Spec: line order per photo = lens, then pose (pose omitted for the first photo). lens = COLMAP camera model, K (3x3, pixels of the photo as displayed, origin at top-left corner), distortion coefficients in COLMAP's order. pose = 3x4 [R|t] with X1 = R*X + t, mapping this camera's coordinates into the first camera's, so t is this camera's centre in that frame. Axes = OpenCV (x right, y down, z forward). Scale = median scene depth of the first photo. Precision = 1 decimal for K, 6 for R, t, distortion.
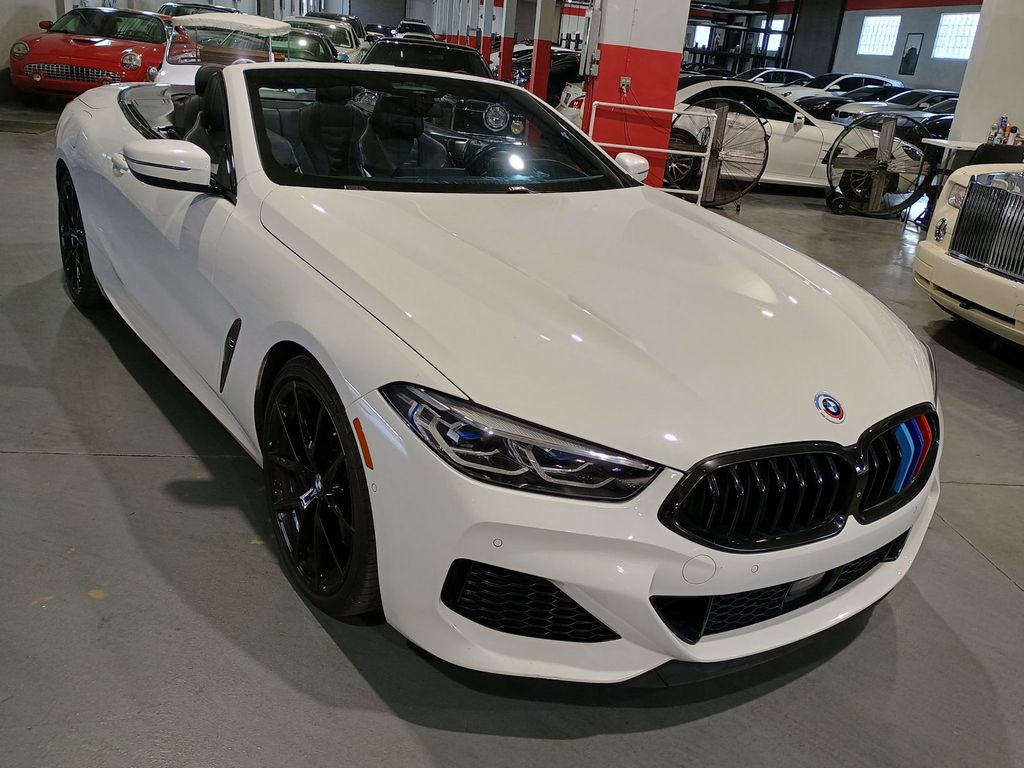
lens RADIAL K [[879.8, 0, 531.3], [0, 879.8, 385.8], [0, 0, 1]] dist [0.061133, -0.087622]
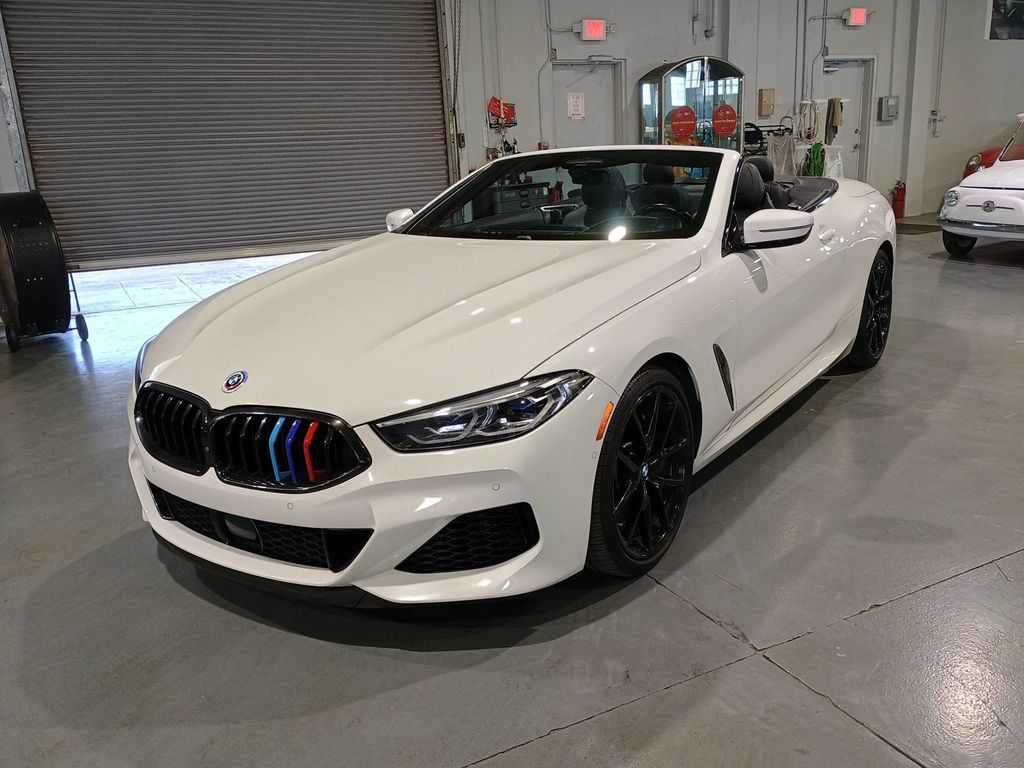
lens RADIAL K [[879.8, 0, 531.3], [0, 879.8, 385.8], [0, 0, 1]] dist [0.061133, -0.087622]
pose [[0.361028, 0.139823, -0.922013, 1.631687], [-0.254135, 0.966027, 0.046988, -0.132863], [0.897259, 0.217352, 0.384297, 0.892726]]
